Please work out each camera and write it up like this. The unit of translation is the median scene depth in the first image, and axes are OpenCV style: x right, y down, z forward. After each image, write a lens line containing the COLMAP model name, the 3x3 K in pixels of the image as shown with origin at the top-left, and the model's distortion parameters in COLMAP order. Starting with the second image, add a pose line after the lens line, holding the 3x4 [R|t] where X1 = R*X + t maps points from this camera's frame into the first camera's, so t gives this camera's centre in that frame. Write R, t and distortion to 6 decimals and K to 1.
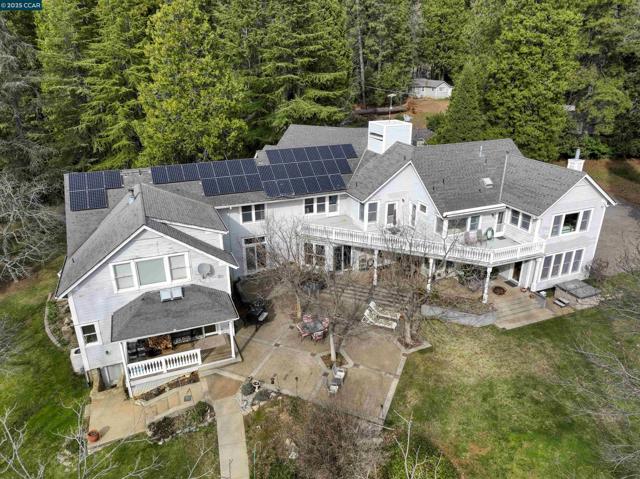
lens RADIAL K [[452.4, 0, 320.0], [0, 452.4, 239.5], [0, 0, 1]] dist [0.004814, 0.002809]
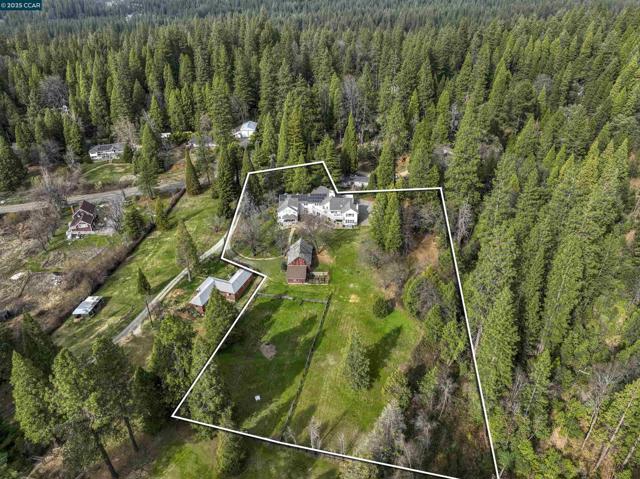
lens RADIAL K [[452.4, 0, 320.0], [0, 452.4, 239.5], [0, 0, 1]] dist [0.004814, 0.002809]
pose [[0.917722, 0.200502, -0.342906, 2.353225], [-0.147493, 0.973546, 0.174510, -0.730807], [0.368825, -0.109575, 0.923018, -4.903529]]
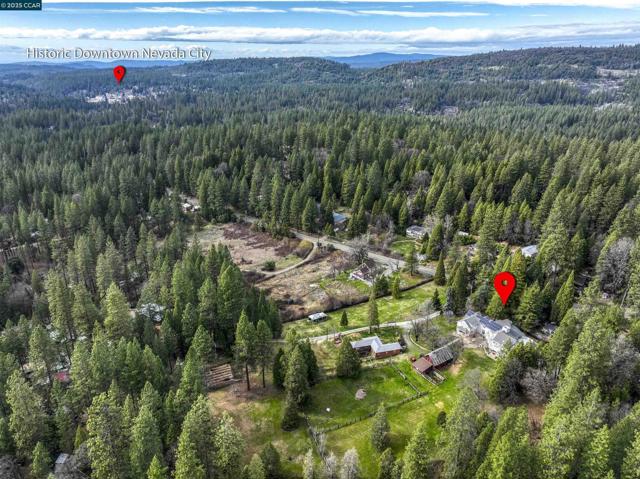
lens RADIAL K [[452.4, 0, 320.0], [0, 452.4, 239.5], [0, 0, 1]] dist [0.004814, 0.002809]
pose [[0.208973, 0.375308, -0.903036, 5.686437], [-0.371687, 0.884607, 0.281636, -2.517891], [0.904533, 0.276793, 0.324356, -4.393015]]
